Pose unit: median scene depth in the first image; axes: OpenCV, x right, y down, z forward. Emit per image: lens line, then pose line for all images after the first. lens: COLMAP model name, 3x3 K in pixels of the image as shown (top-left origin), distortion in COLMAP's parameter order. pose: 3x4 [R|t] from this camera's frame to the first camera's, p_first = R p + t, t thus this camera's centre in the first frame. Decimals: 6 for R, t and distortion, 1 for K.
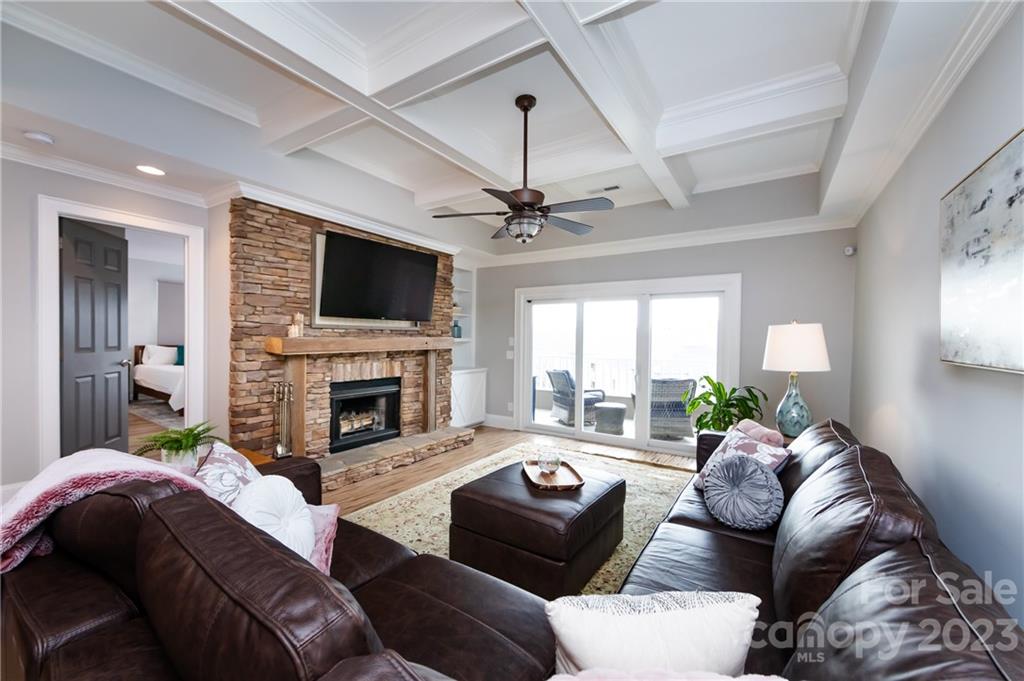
lens RADIAL K [[411.5, 0, 511.6], [0, 411.5, 334.9], [0, 0, 1]] dist [-0.002992, -0.000522]
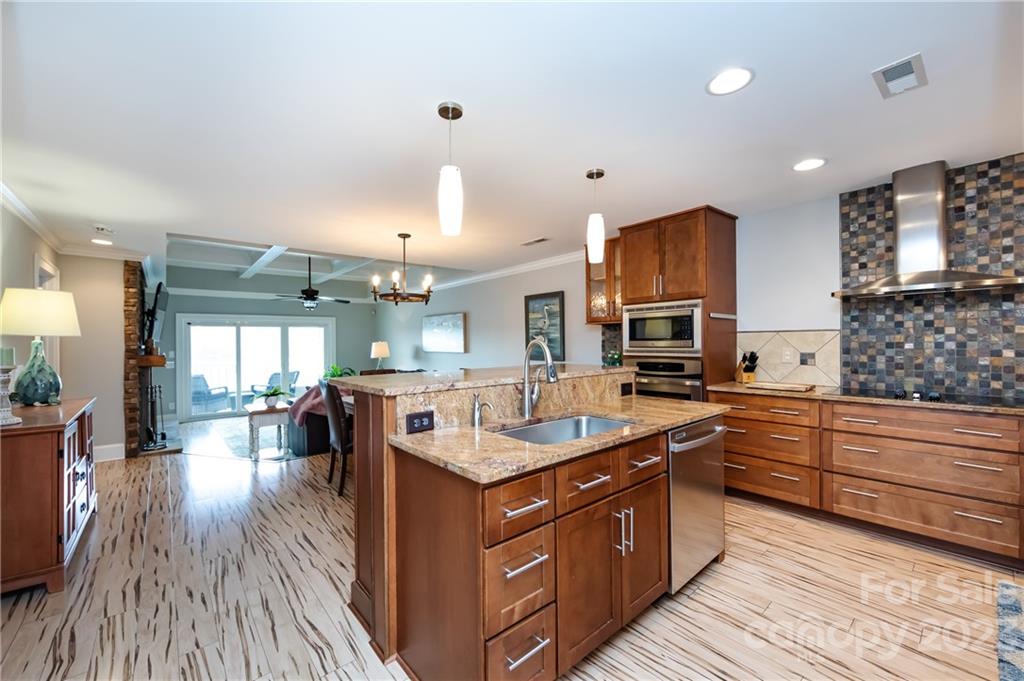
lens RADIAL K [[411.5, 0, 507.2], [0, 411.5, 342.2], [0, 0, 1]] dist [-0.002992, -0.000522]
pose [[0.295897, -0.015699, 0.955091, -1.243230], [0.010912, 0.999855, 0.013054, -0.035255], [-0.955158, 0.006560, 0.296025, -0.521632]]
